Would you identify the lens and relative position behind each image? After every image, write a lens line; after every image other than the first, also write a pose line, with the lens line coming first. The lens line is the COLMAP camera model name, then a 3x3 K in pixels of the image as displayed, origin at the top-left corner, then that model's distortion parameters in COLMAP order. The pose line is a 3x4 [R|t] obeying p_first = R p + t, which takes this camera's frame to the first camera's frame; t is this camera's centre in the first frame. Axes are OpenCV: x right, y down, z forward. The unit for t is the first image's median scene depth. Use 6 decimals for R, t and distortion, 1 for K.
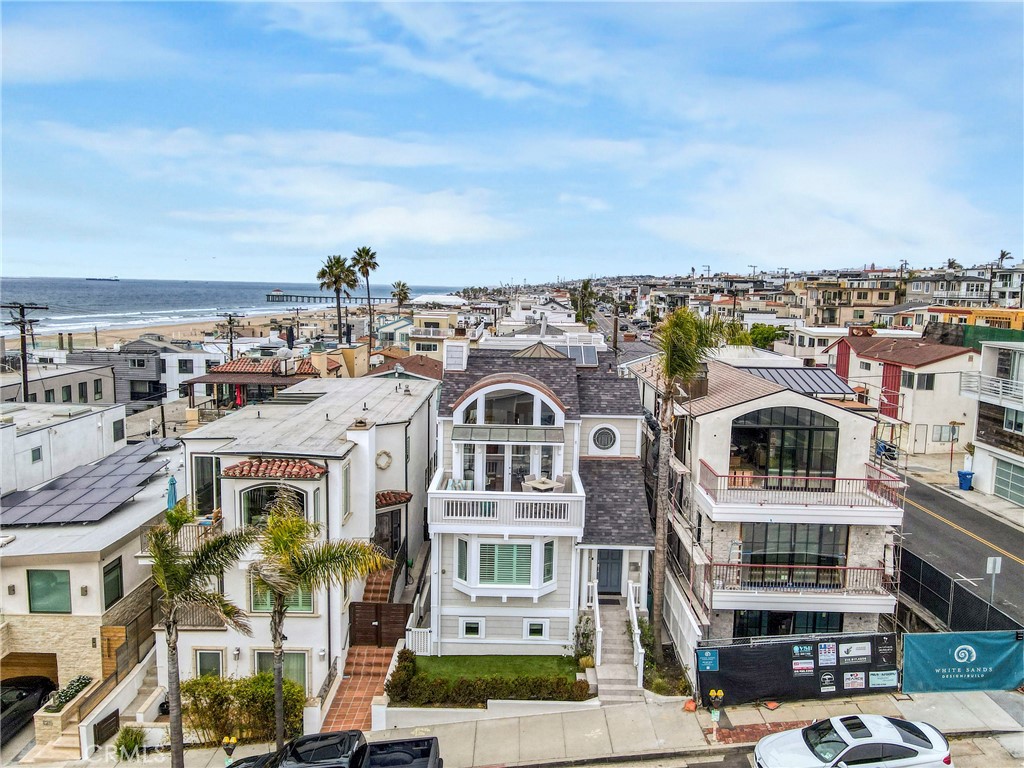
lens RADIAL K [[758.1, 0, 512.0], [0, 758.1, 384.0], [0, 0, 1]] dist [-0.001730, 0.000853]
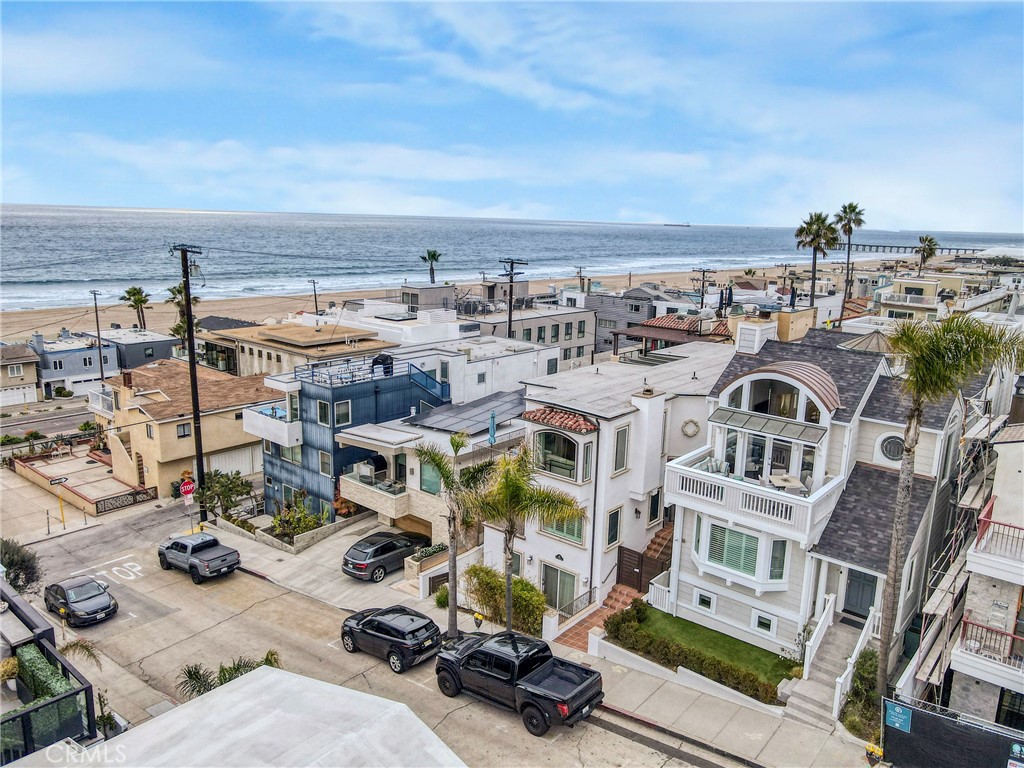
lens RADIAL K [[741.6, 0, 512.0], [0, 741.6, 384.0], [0, 0, 1]] dist [0.025774, 0.002177]
pose [[0.765563, 0.139802, -0.627988, 0.340066], [-0.094400, 0.989950, 0.105300, -0.056567], [0.636398, -0.021332, 0.771066, 0.041569]]
